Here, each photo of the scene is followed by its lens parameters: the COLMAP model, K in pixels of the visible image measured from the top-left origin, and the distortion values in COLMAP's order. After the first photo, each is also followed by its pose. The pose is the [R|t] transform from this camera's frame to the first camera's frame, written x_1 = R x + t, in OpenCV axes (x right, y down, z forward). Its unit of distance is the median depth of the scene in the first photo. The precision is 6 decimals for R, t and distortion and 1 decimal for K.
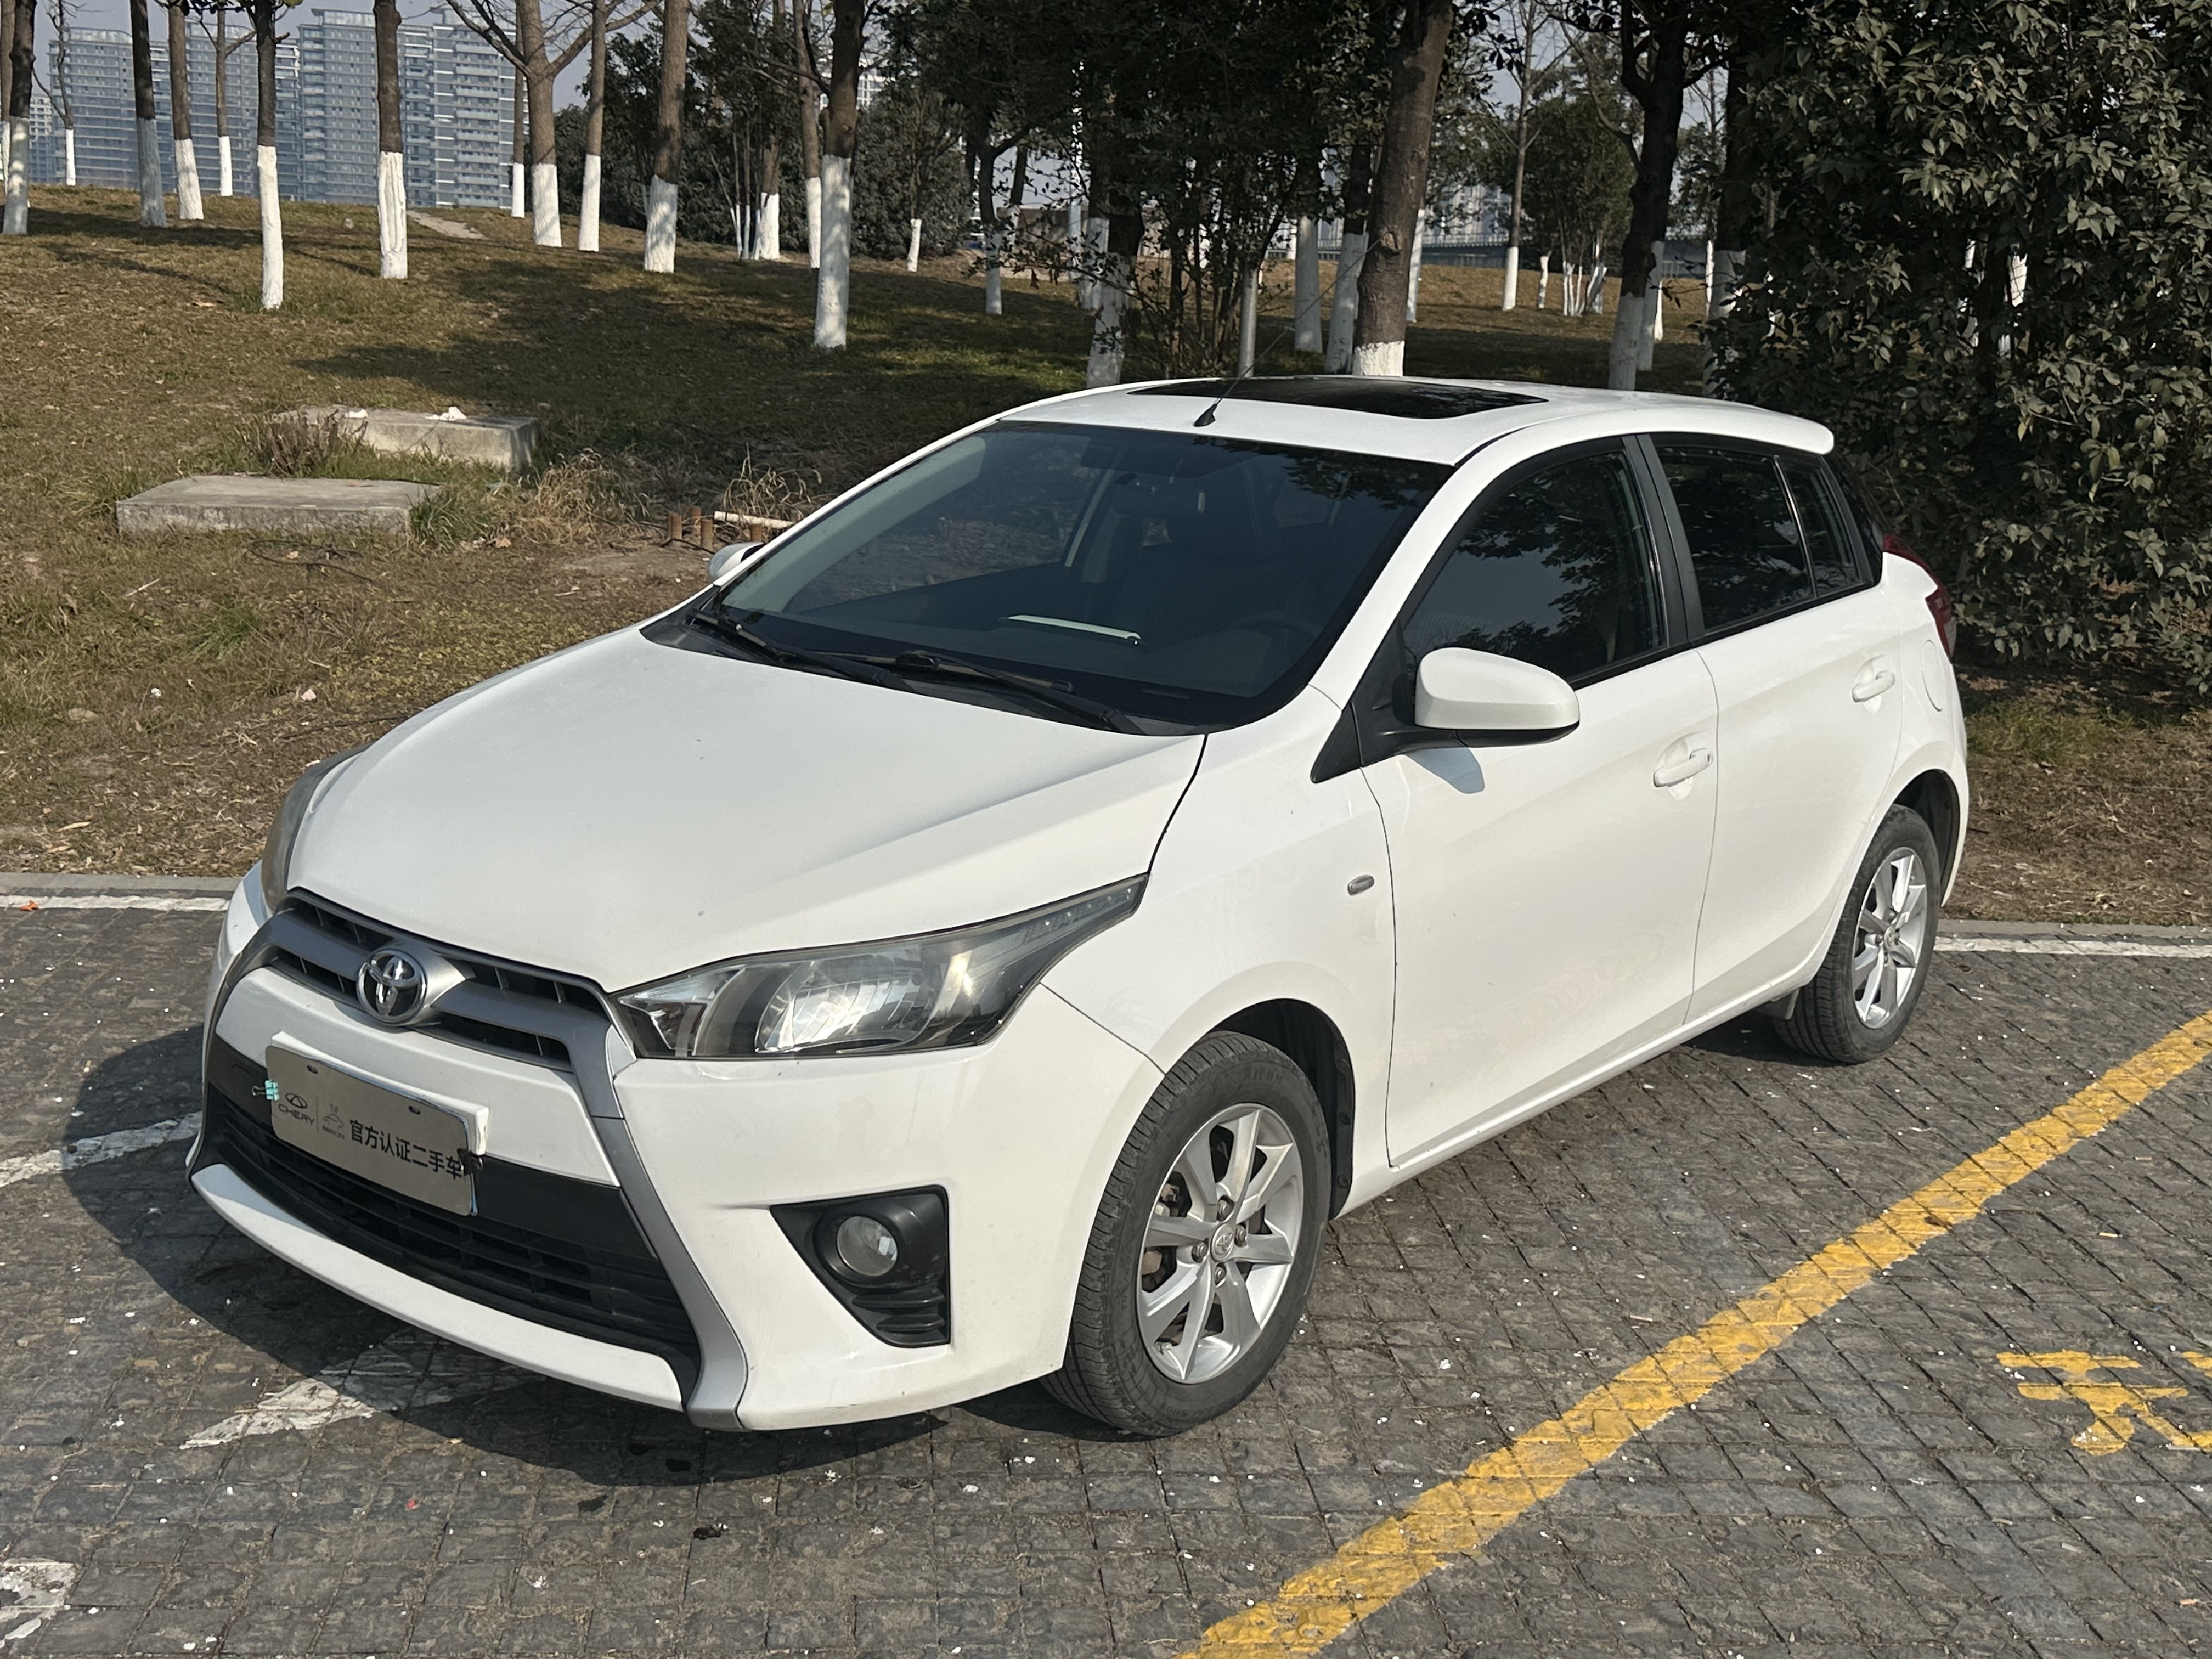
lens RADIAL K [[2408.5, 0, 1113.4], [0, 2408.5, 822.6], [0, 0, 1]] dist [0.228920, -0.510648]
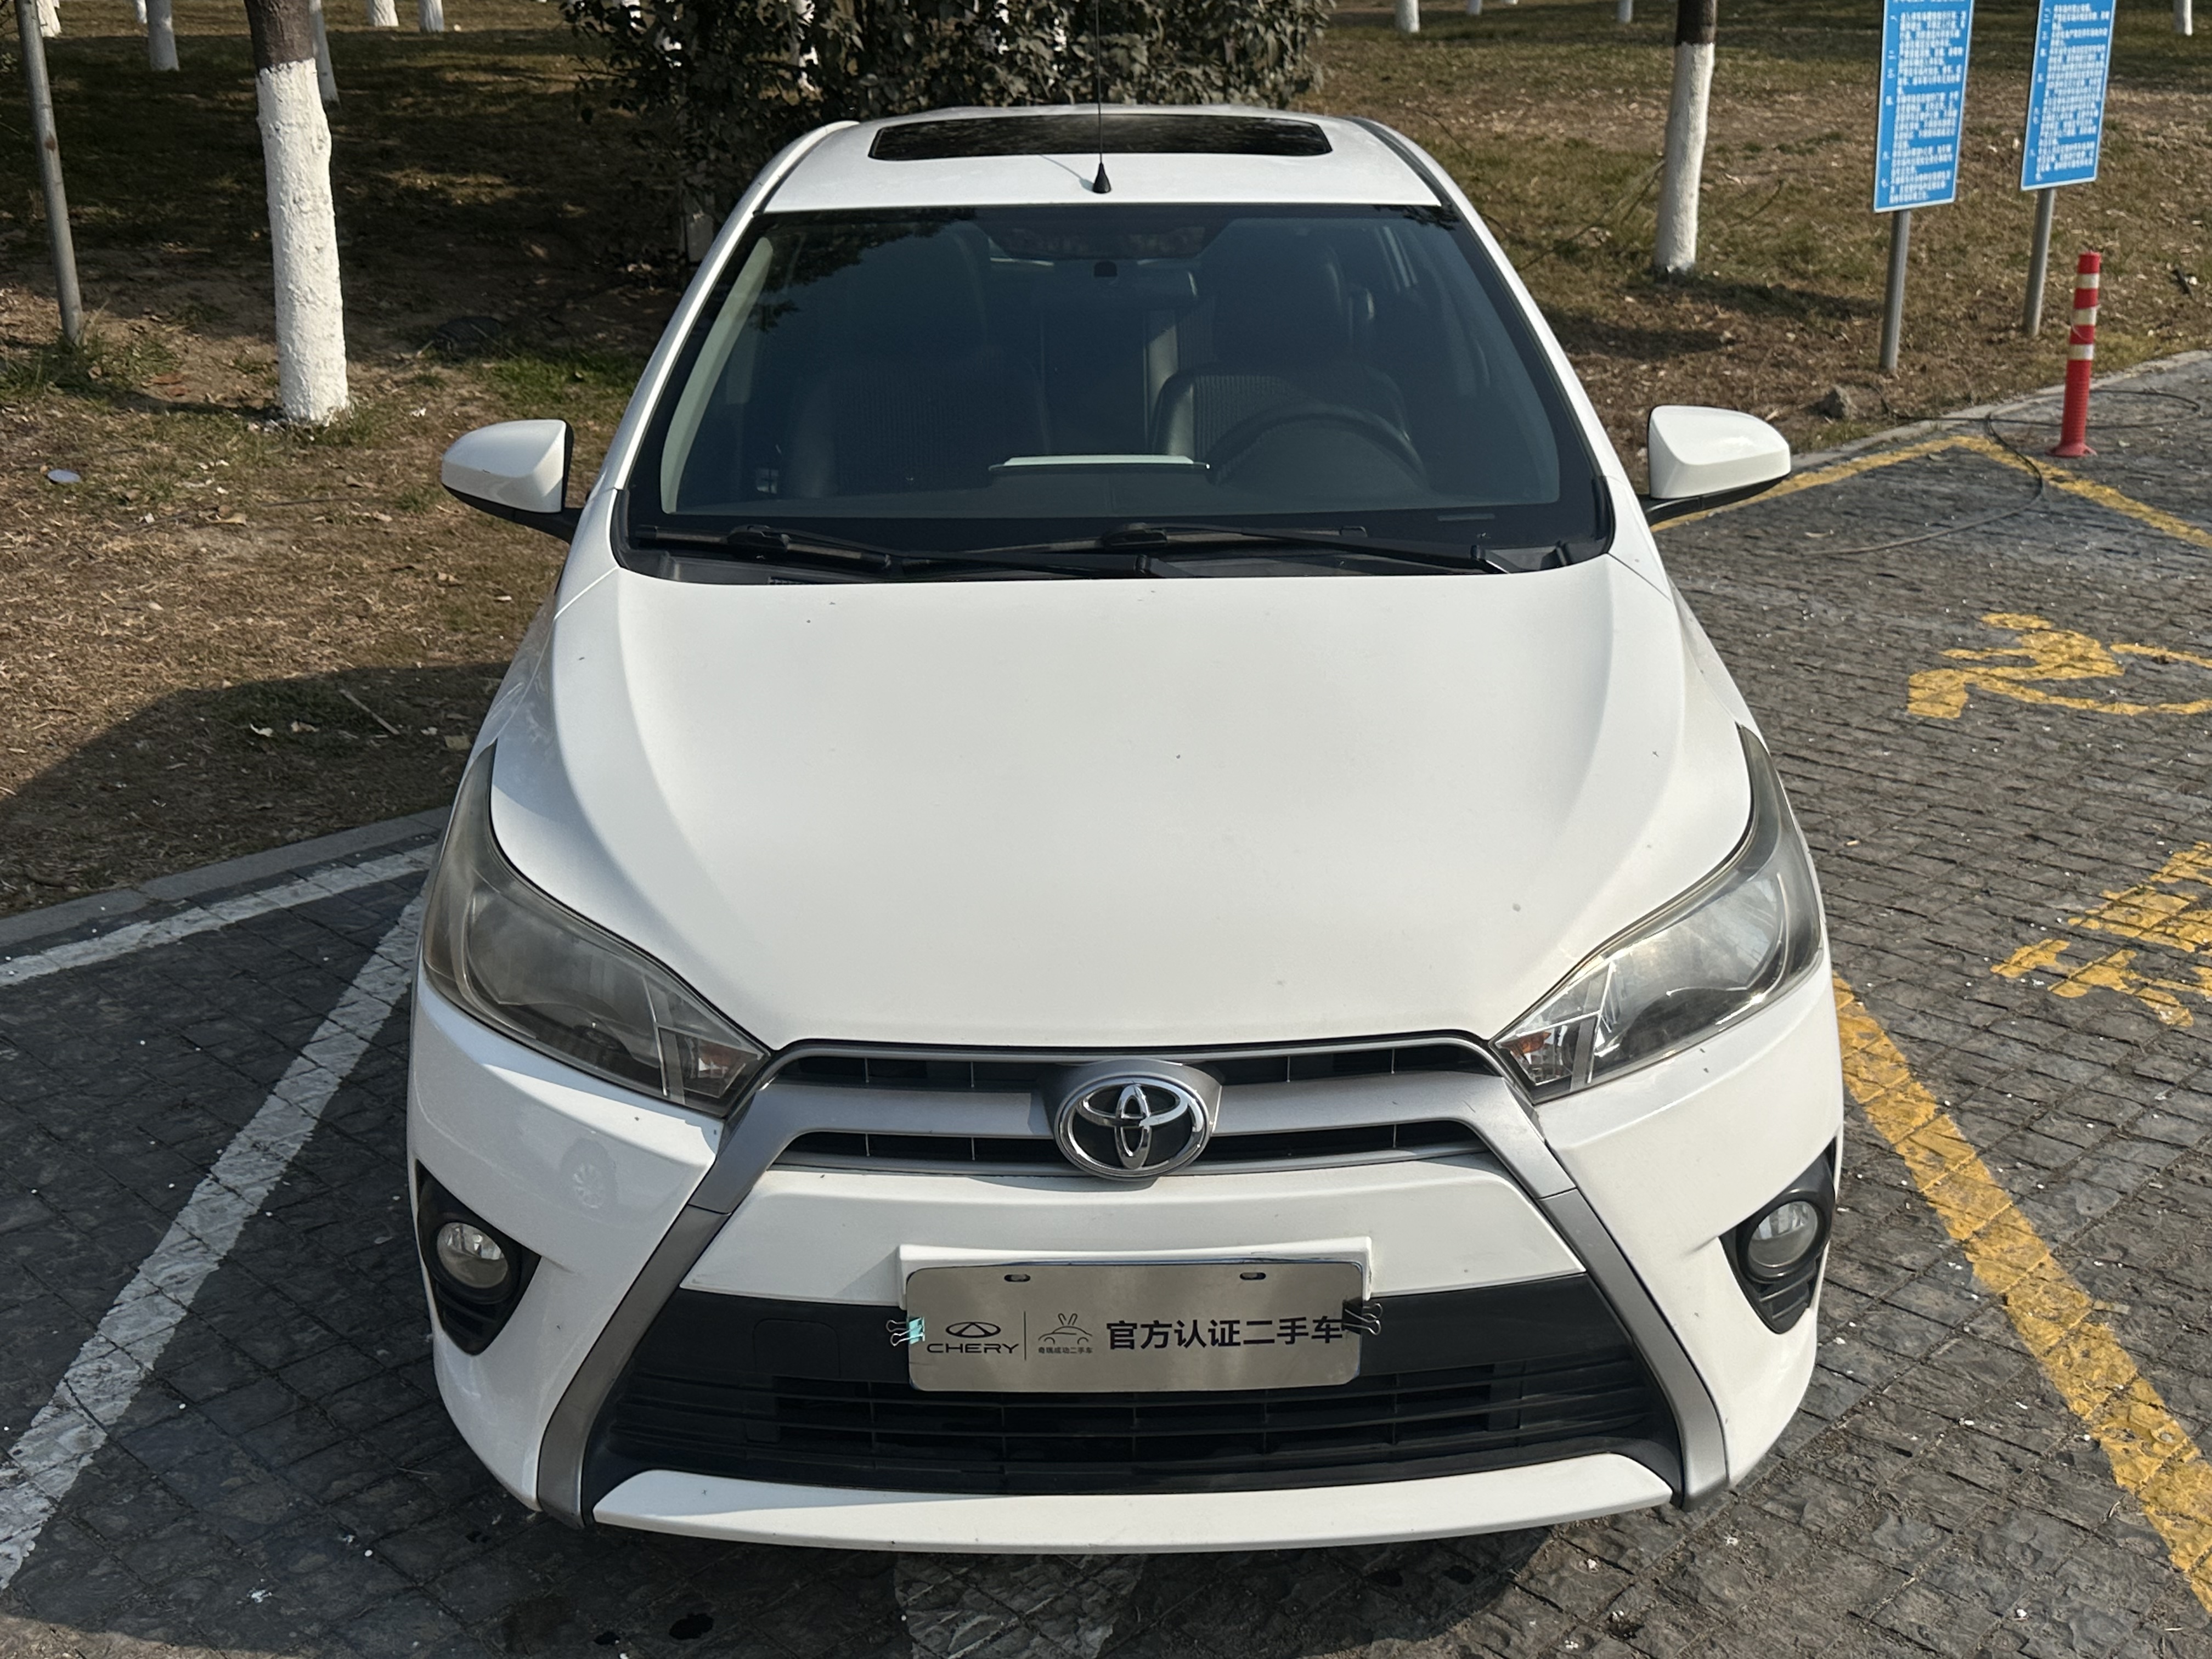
lens RADIAL K [[2408.5, 0, 1113.4], [0, 2408.5, 822.6], [0, 0, 1]] dist [0.228920, -0.510648]
pose [[0.774505, -0.260271, 0.576543, -0.689232], [0.187402, 0.964925, 0.183850, -0.150271], [-0.604171, -0.034348, 0.796114, 0.452787]]
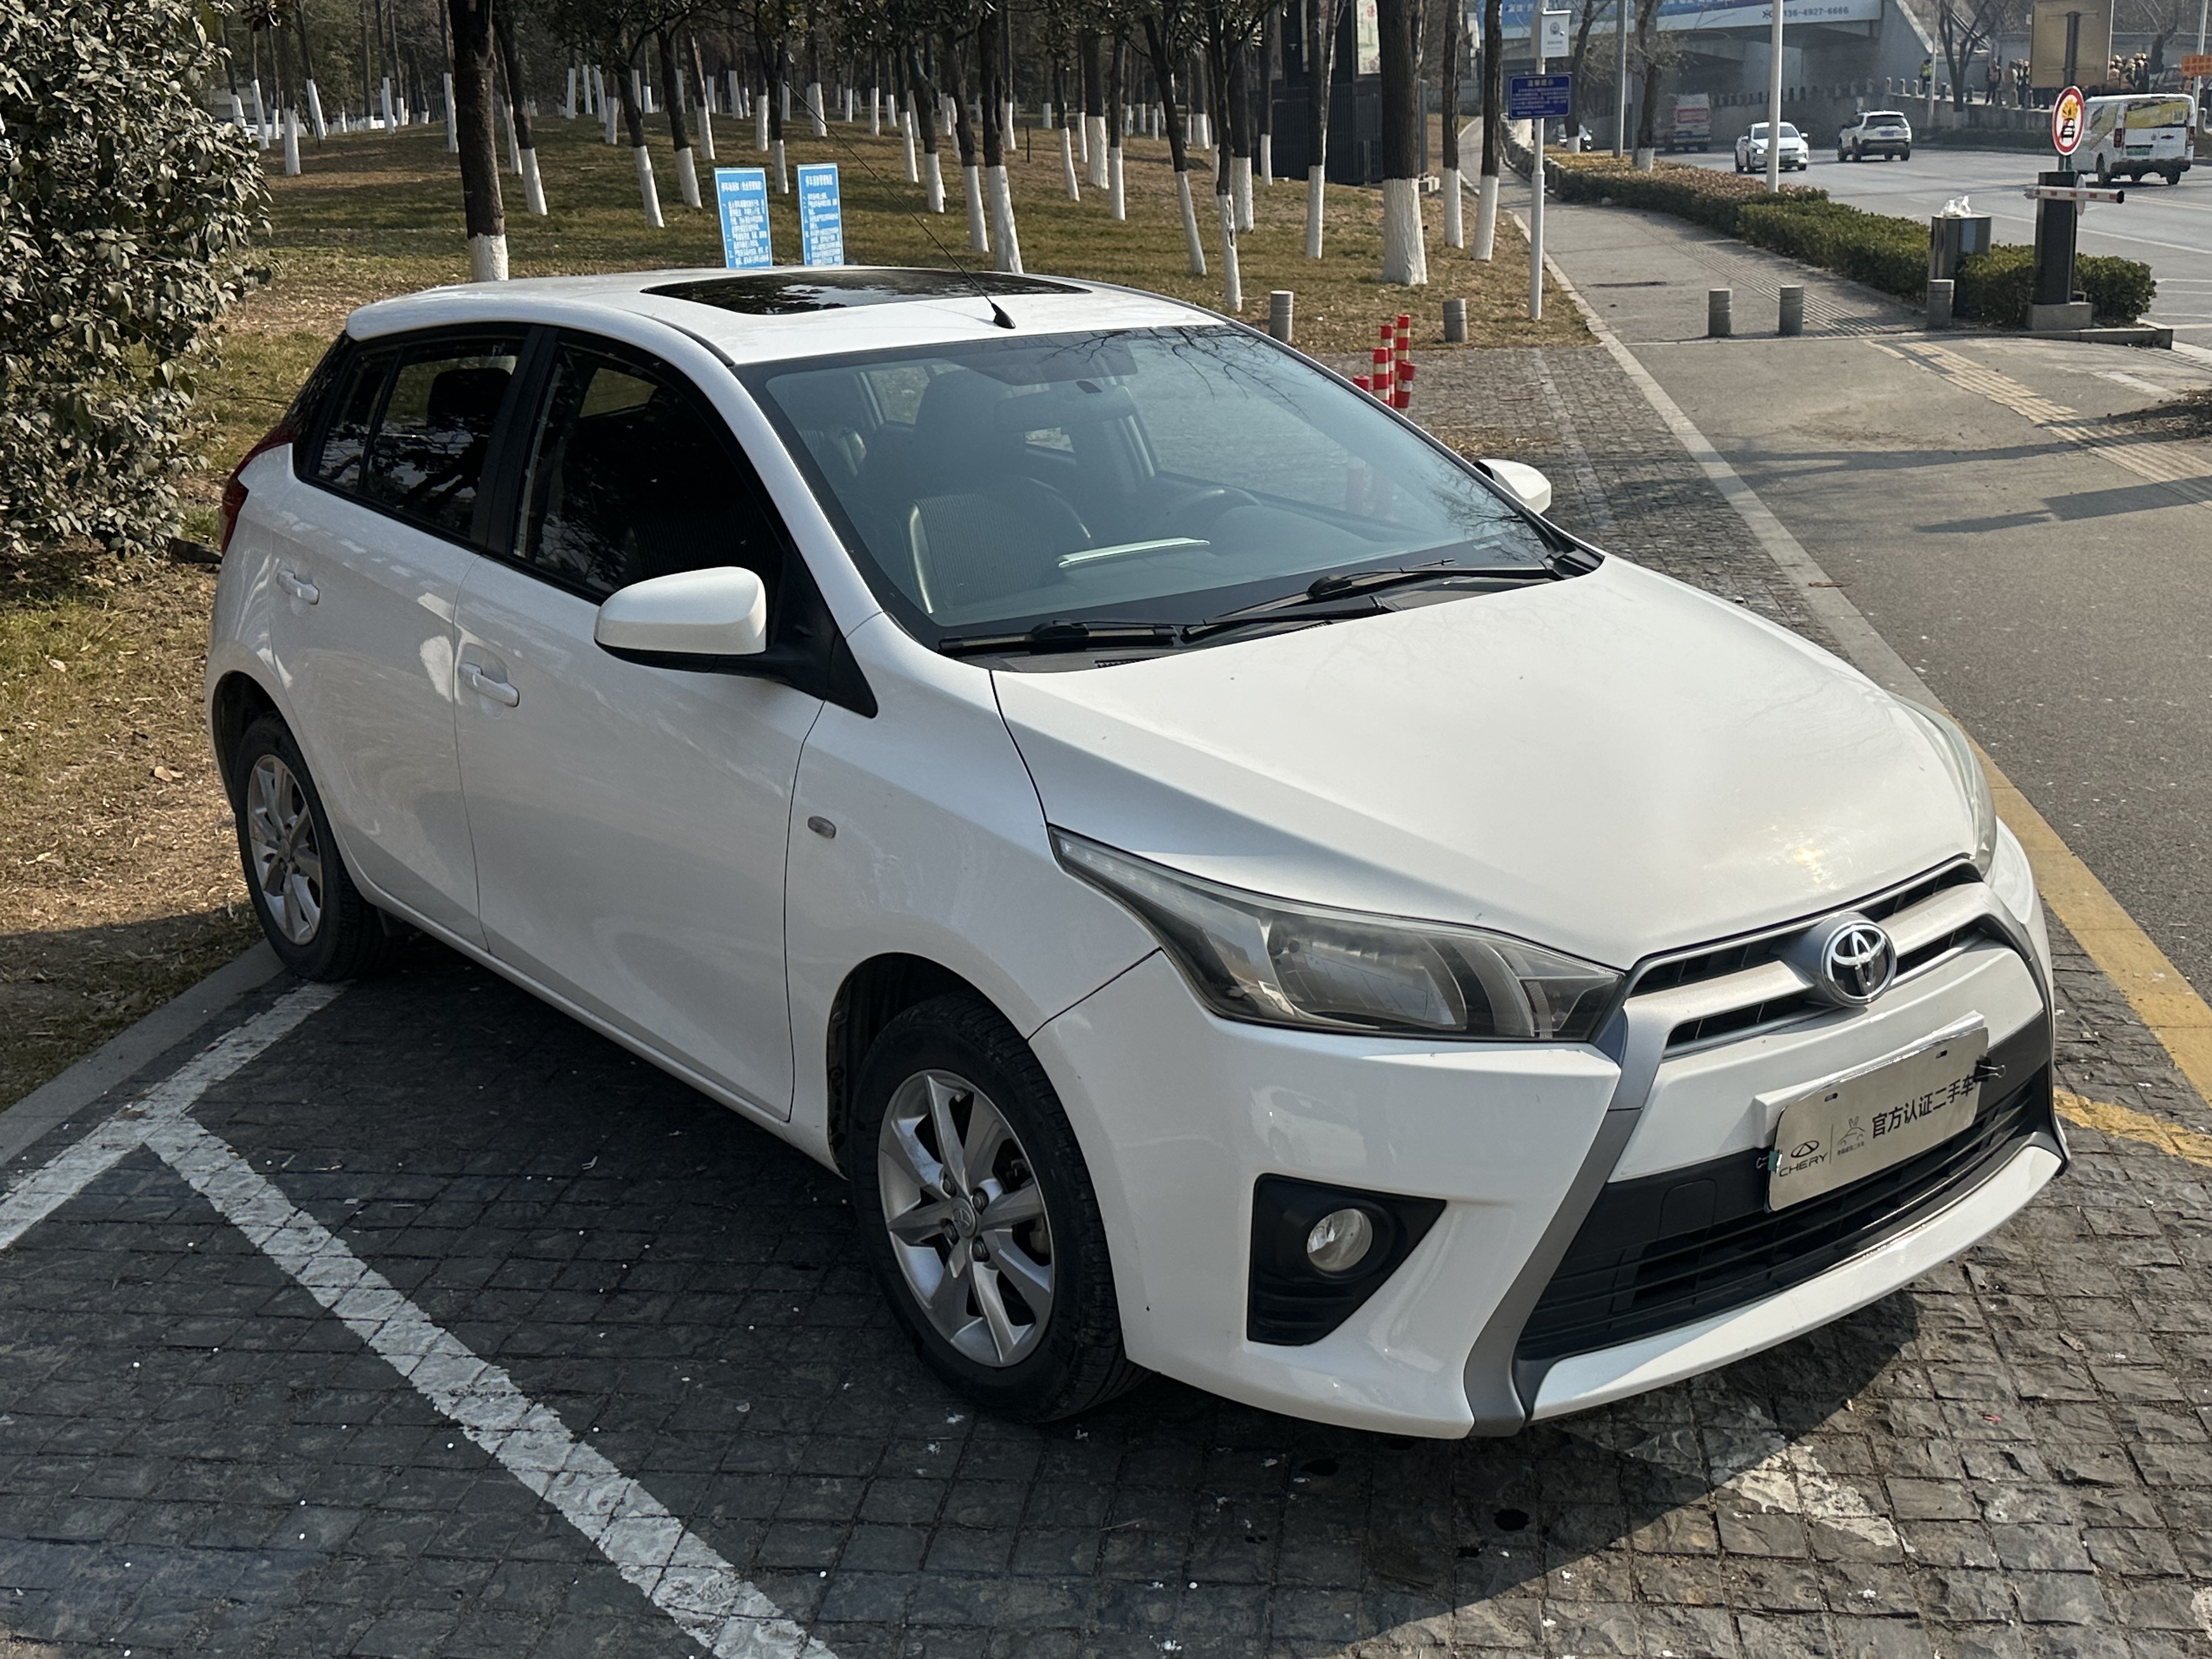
lens RADIAL K [[2429.4, 0, 1110.7], [0, 2429.4, 797.2], [0, 0, 1]] dist [0.213447, -0.553545]
pose [[0.230761, -0.301851, 0.925006, -1.220567], [0.254886, 0.936219, 0.241923, -0.294066], [-0.939033, 0.179945, 0.292980, 0.995183]]
